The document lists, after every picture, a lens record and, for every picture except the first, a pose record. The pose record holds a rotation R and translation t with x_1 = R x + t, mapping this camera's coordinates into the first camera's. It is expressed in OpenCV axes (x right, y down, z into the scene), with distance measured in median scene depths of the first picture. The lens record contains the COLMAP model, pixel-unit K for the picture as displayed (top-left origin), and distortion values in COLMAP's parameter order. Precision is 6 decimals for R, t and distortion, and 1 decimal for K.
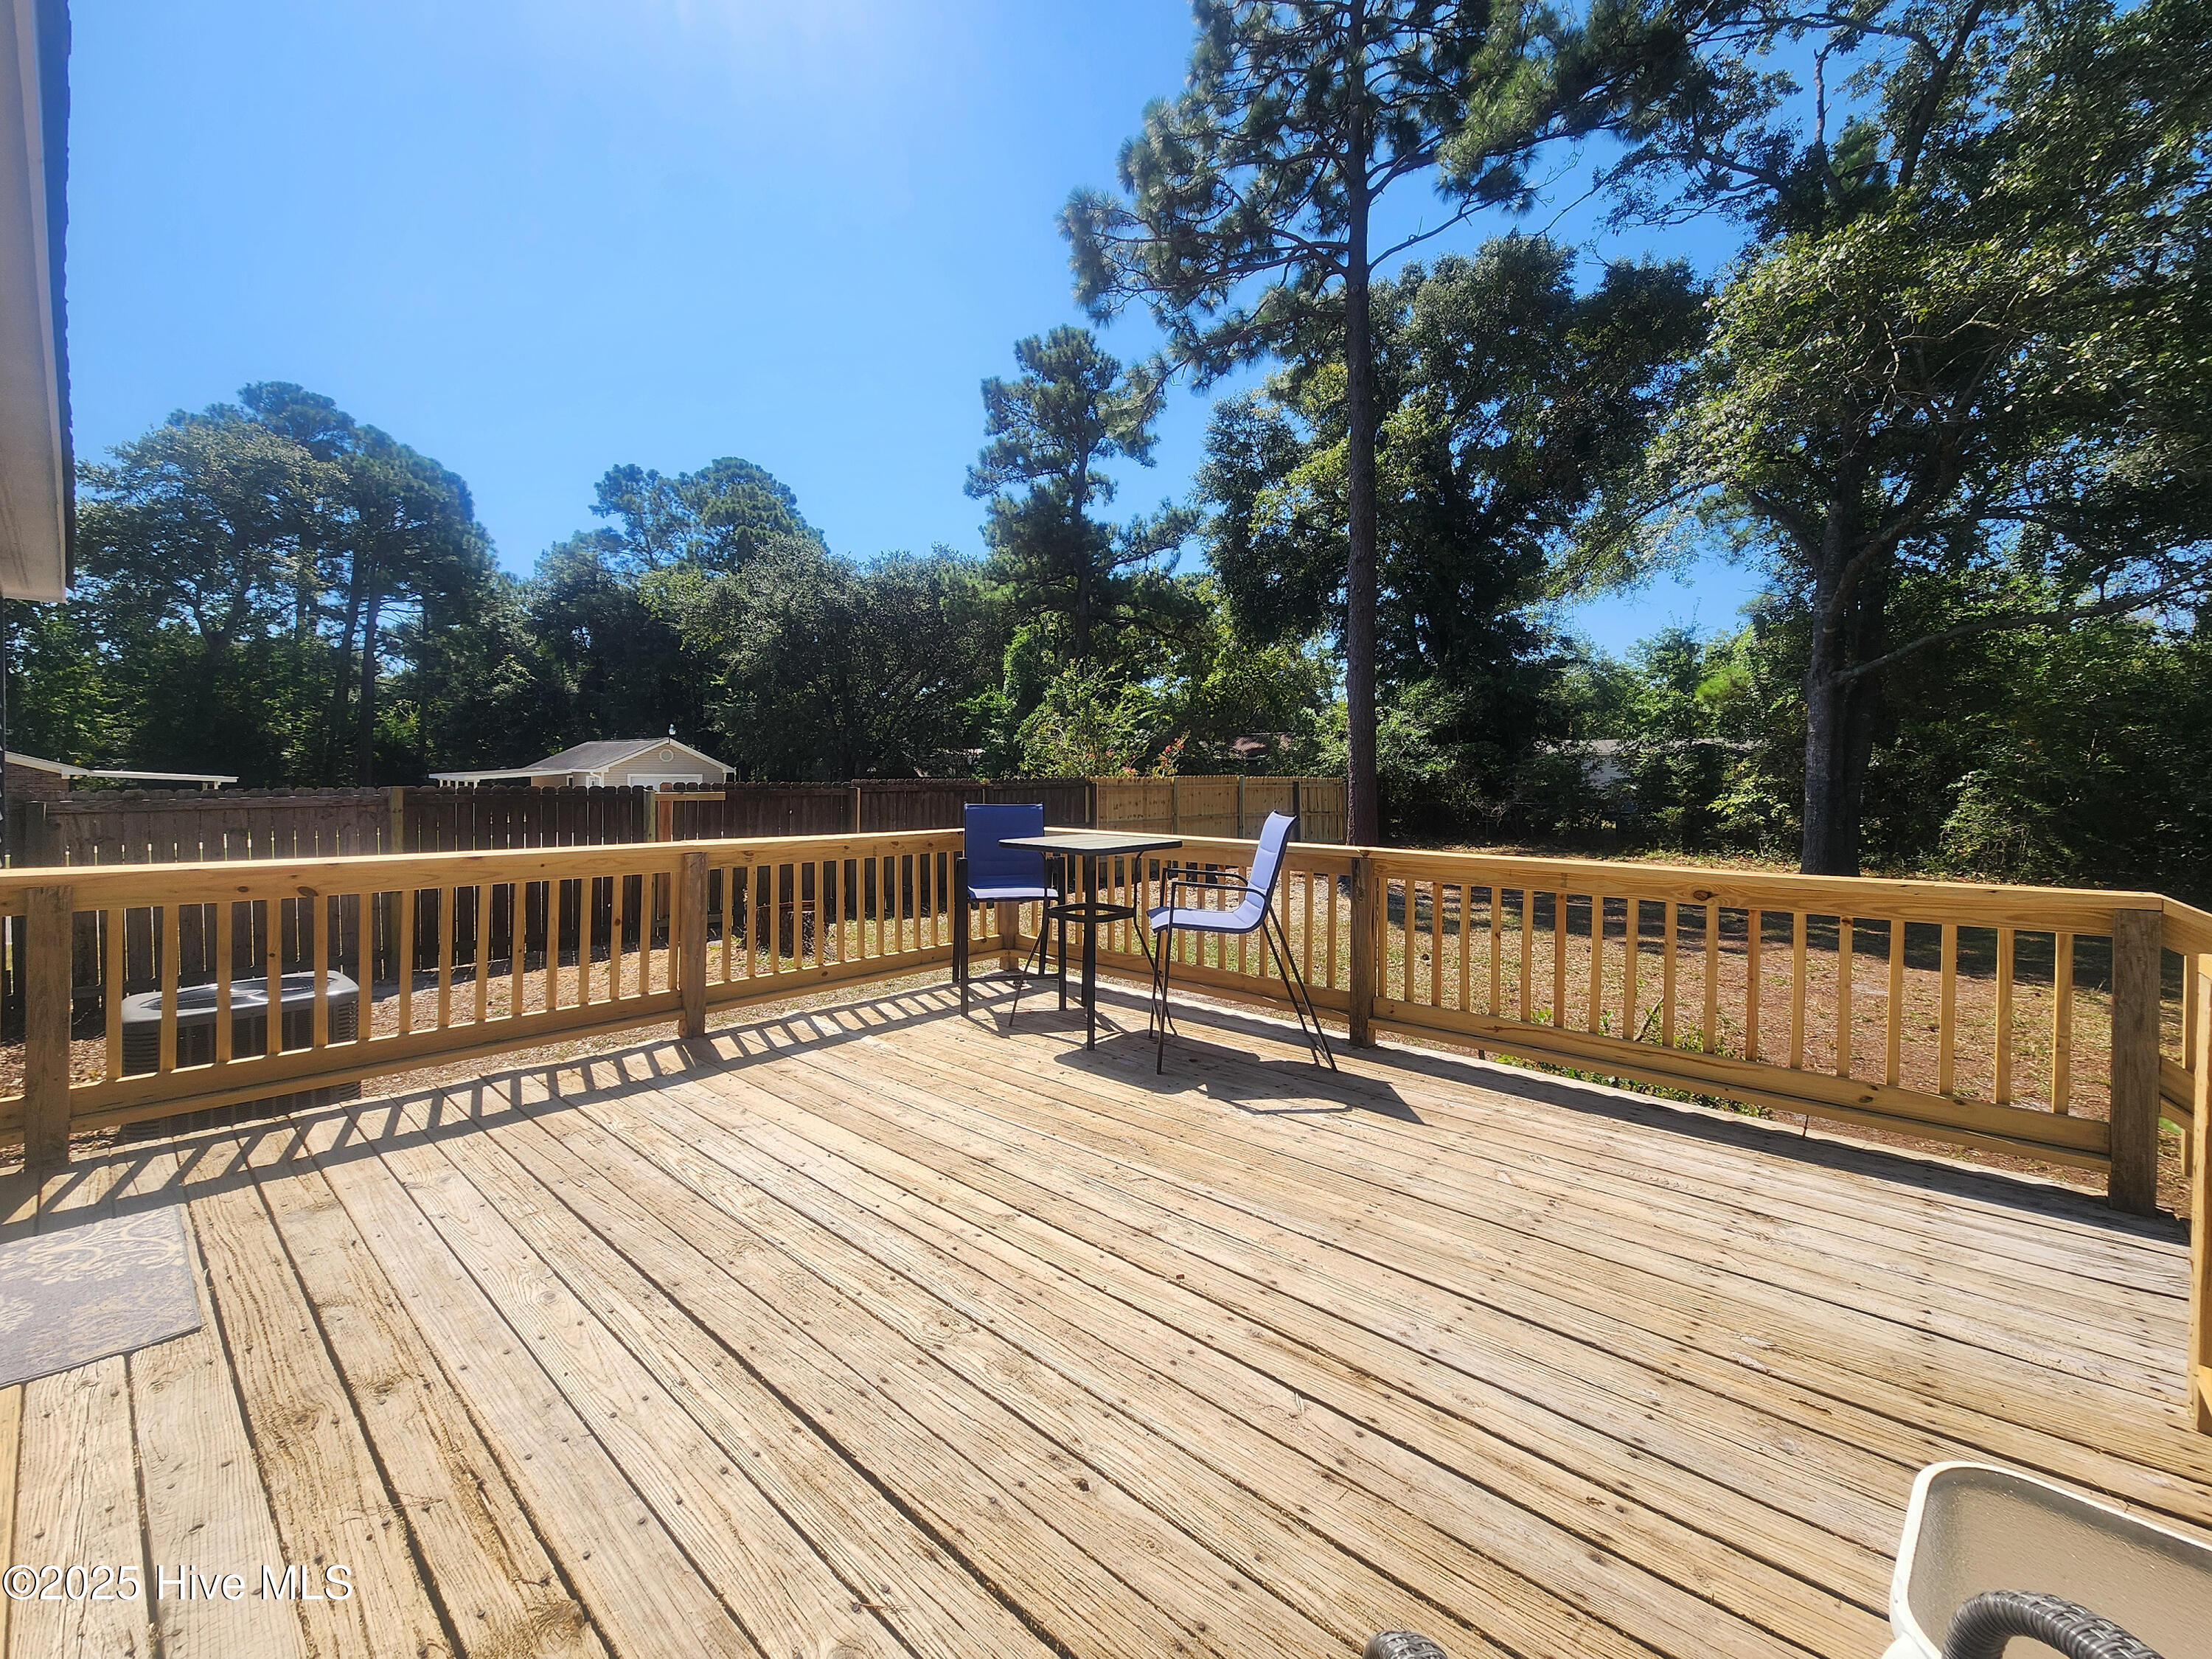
lens RADIAL K [[912.4, 0, 1115.0], [0, 912.4, 763.9], [0, 0, 1]] dist [-0.001055, -0.000213]
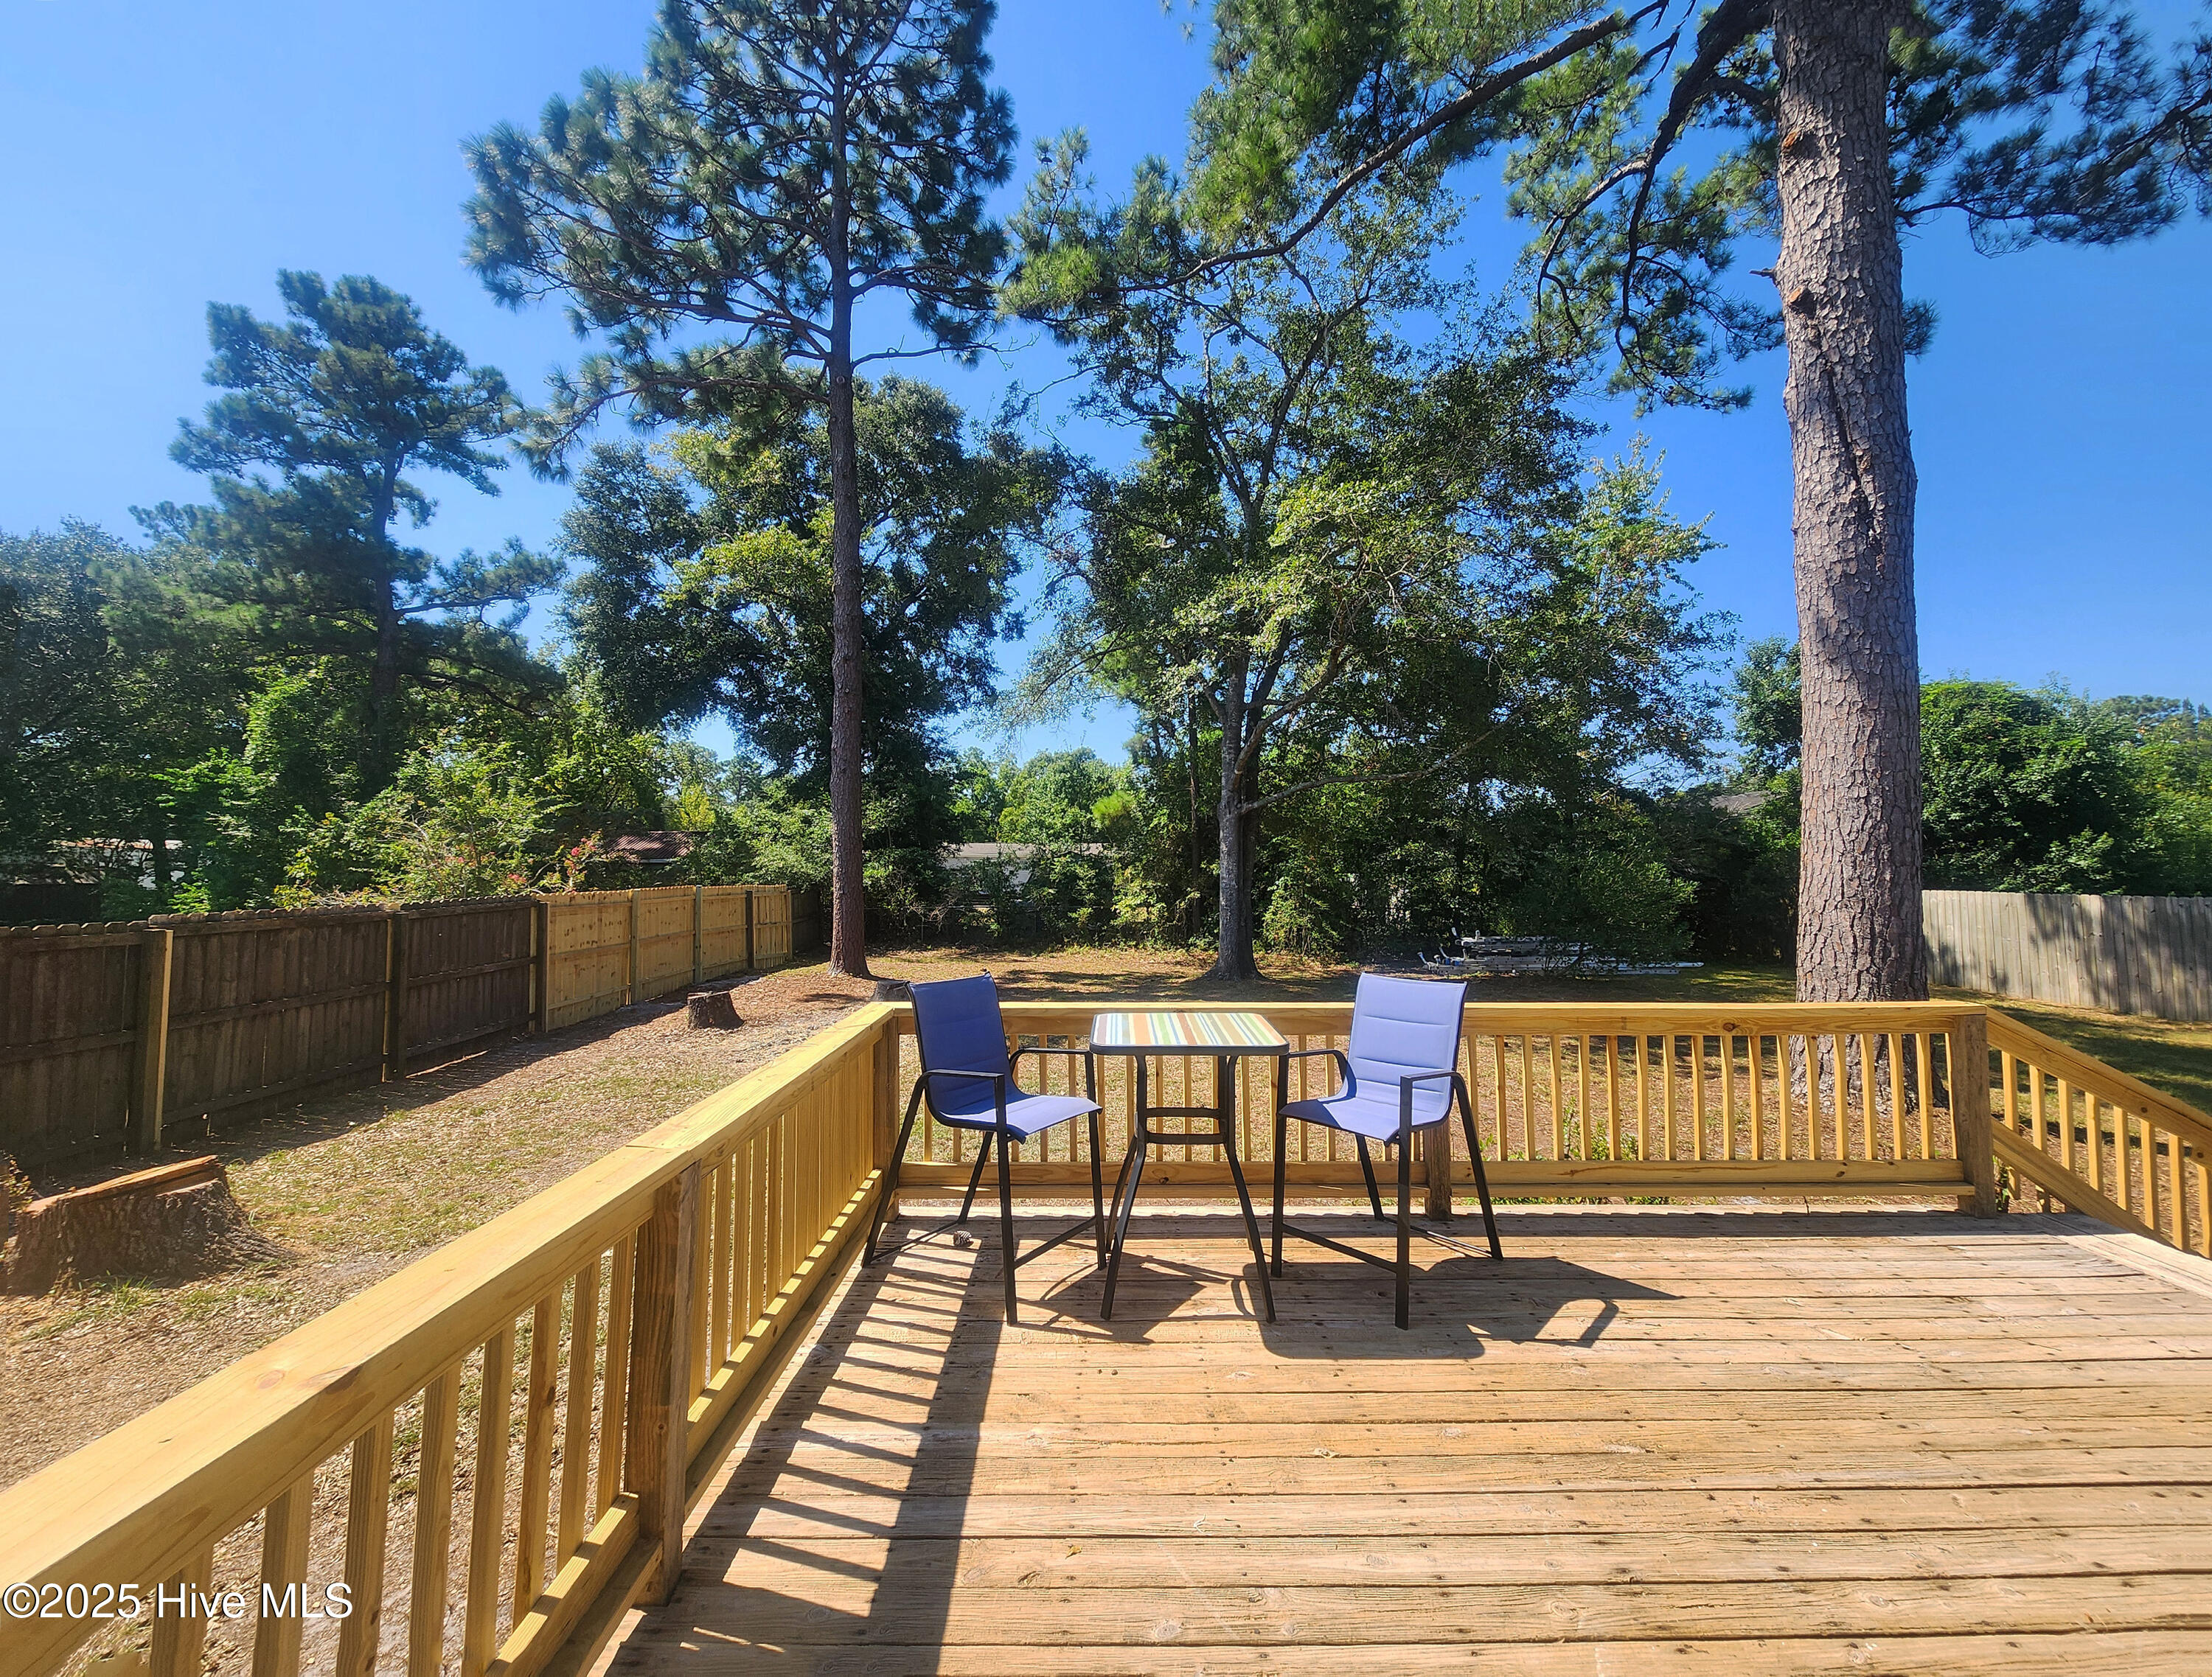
lens RADIAL K [[895.6, 0, 1110.3], [0, 895.6, 815.4], [0, 0, 1]] dist [-0.001299, -0.000274]
pose [[0.743093, 0.038258, 0.668094, -0.071394], [-0.005419, 0.998676, -0.051161, -0.006605], [-0.669166, 0.034397, 0.742316, 0.061450]]
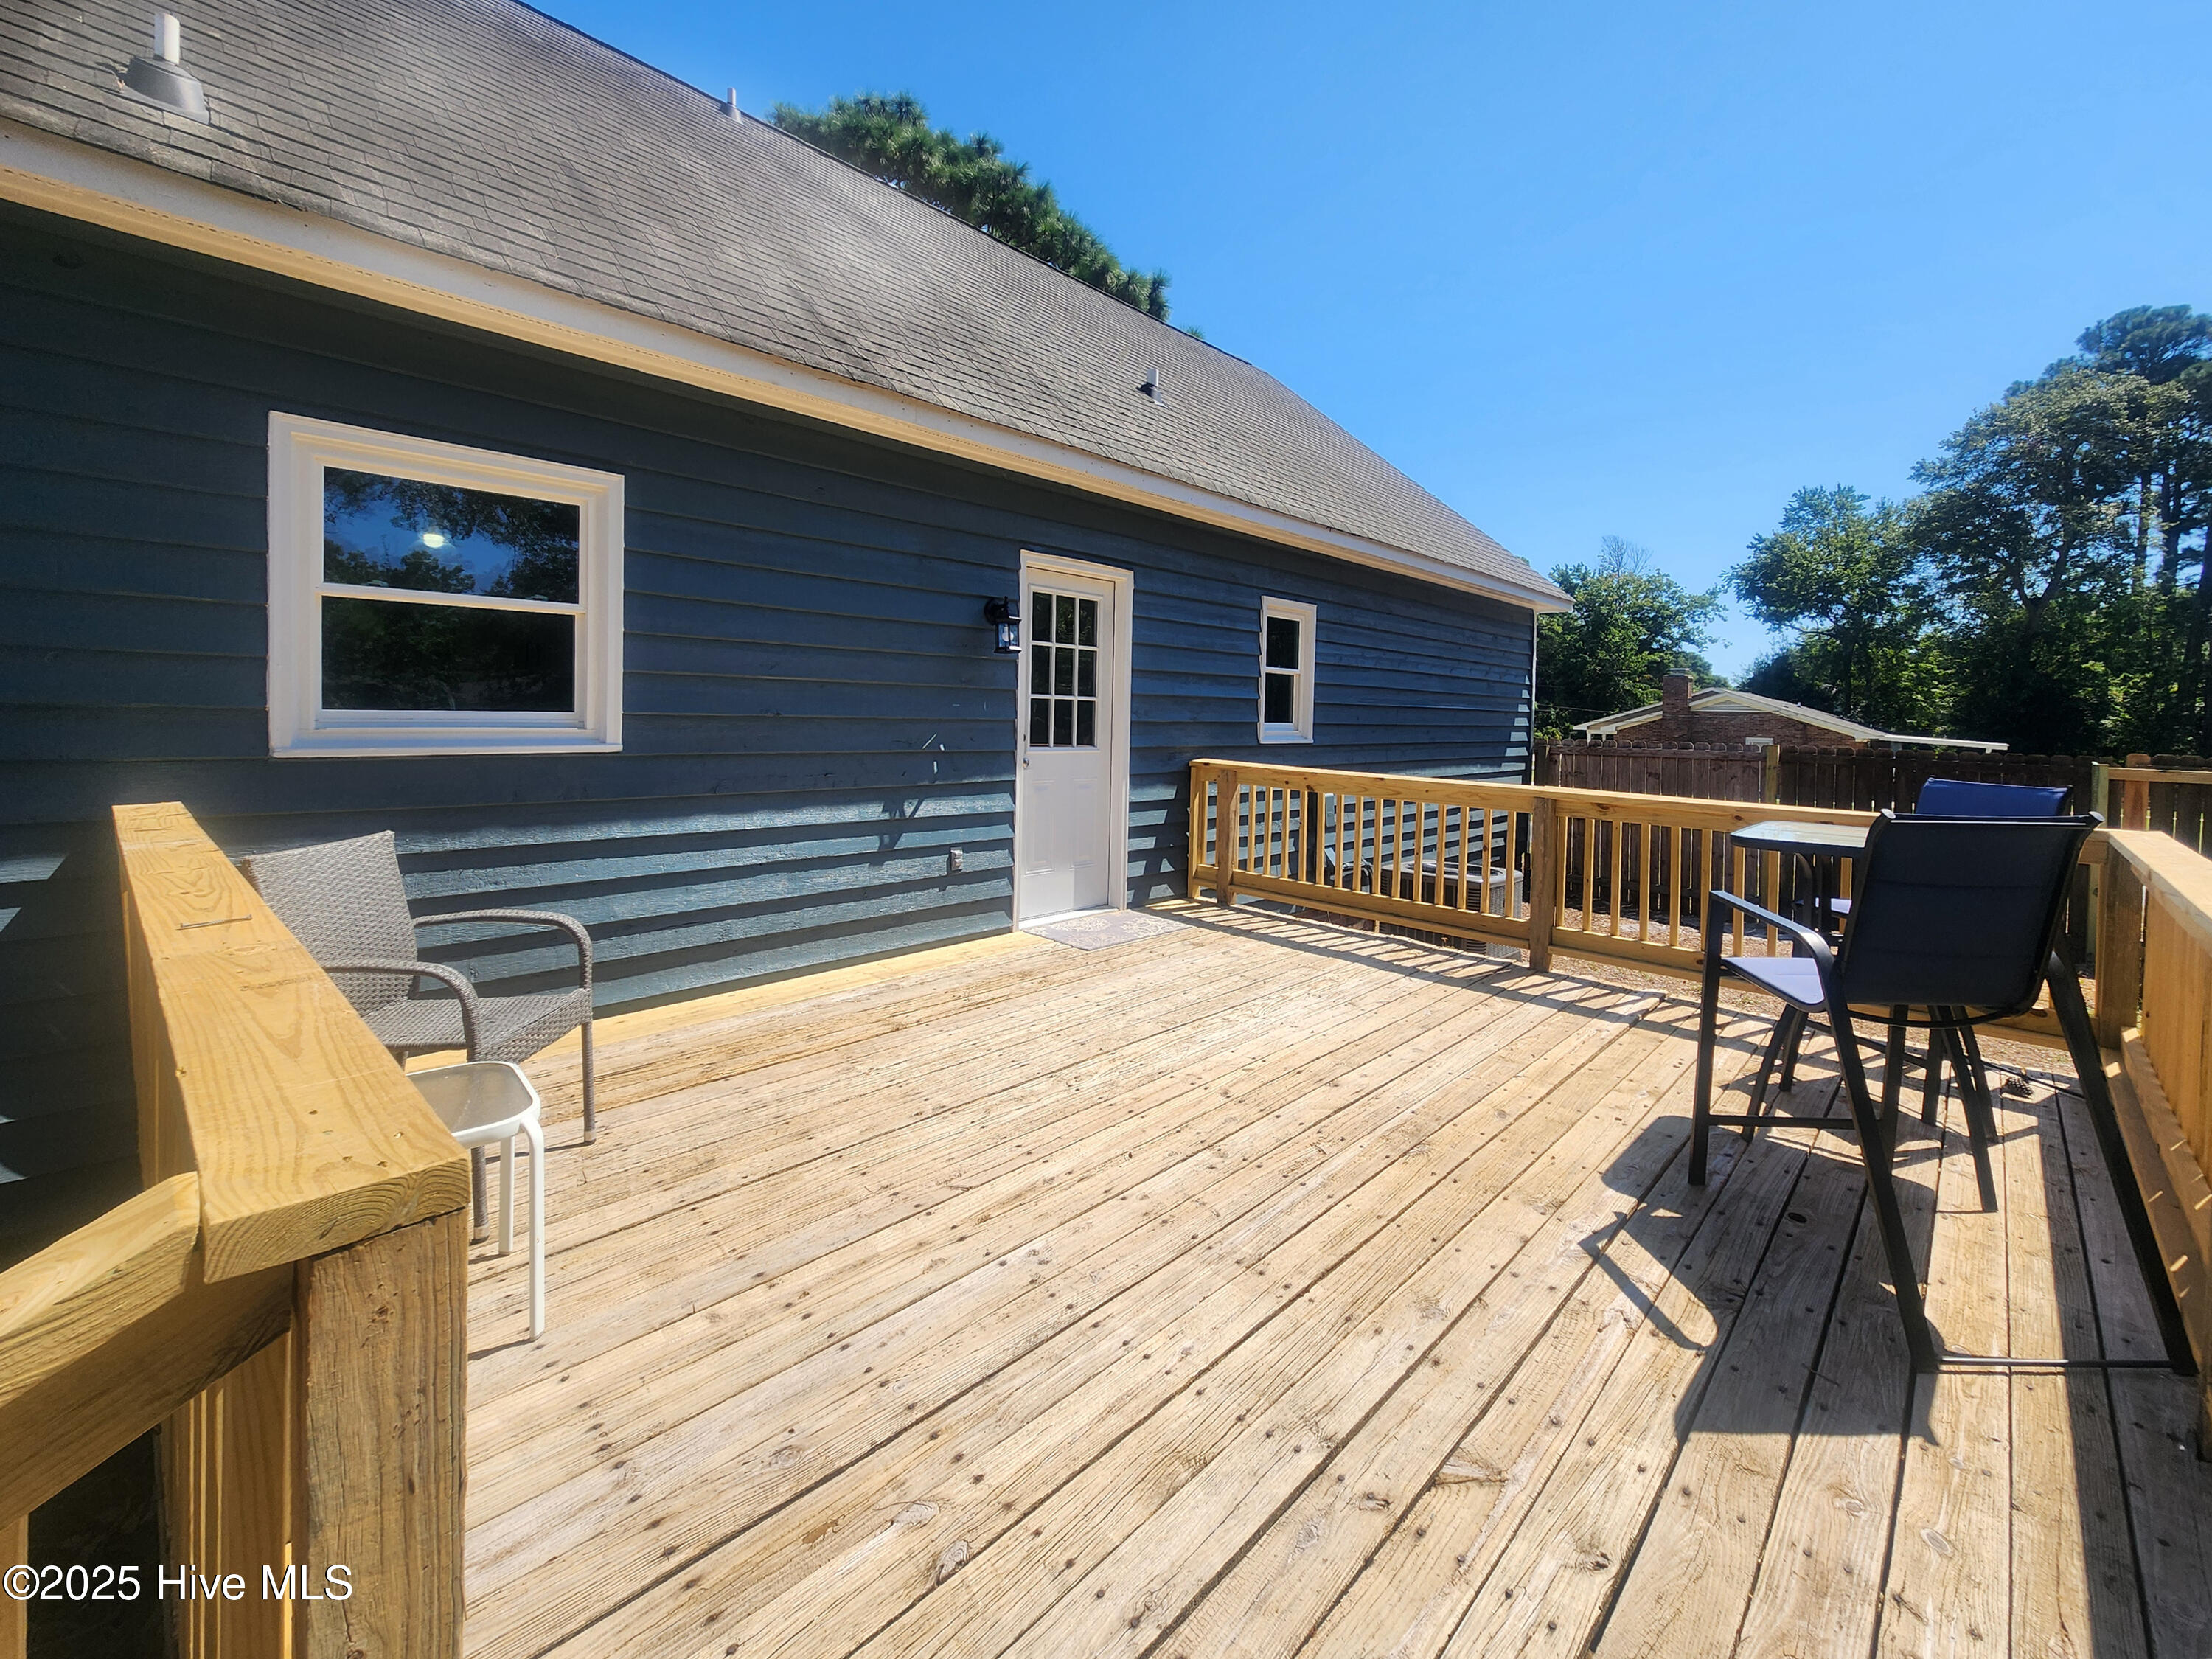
lens RADIAL K [[912.4, 0, 1115.0], [0, 912.4, 763.9], [0, 0, 1]] dist [-0.001055, -0.000213]
pose [[-0.035017, 0.051238, -0.998072, 0.074106], [-0.017097, 0.998508, 0.051860, 0.001402], [0.999240, 0.018880, -0.034089, 0.063954]]
